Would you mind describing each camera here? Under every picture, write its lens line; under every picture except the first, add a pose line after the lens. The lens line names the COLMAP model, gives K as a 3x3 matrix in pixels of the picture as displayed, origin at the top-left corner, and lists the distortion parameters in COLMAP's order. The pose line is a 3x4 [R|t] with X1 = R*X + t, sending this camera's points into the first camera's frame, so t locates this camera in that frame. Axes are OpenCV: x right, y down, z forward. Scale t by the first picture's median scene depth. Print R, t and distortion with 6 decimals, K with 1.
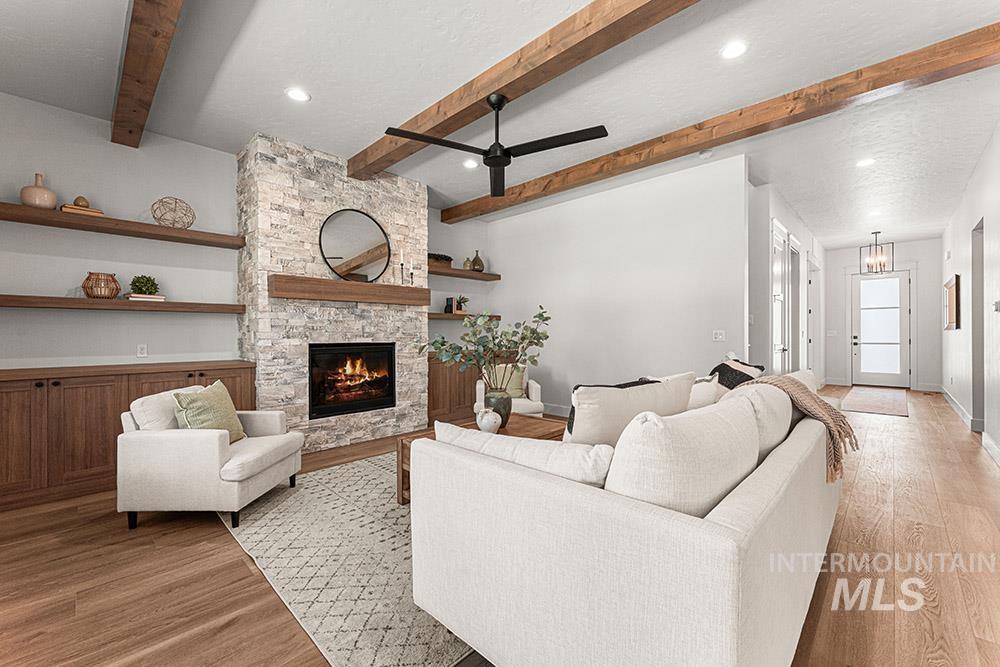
lens RADIAL K [[404.5, 0, 503.1], [0, 404.5, 331.9], [0, 0, 1]] dist [0.000800, 0.000020]
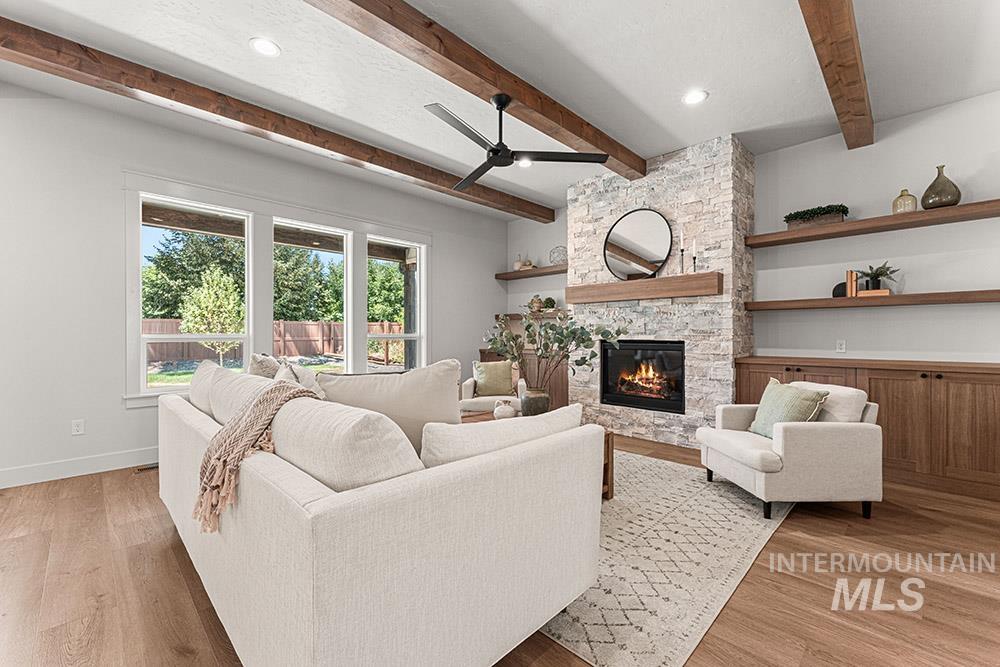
lens RADIAL K [[412.0, 0, 500.0], [0, 412.0, 333.5], [0, 0, 1]] dist [-0.043251, -0.000054]
pose [[-0.031240, 0.006521, -0.999491, 0.630002], [0.011711, 0.999912, 0.006158, 0.000311], [0.999443, -0.011513, -0.031314, 0.637072]]
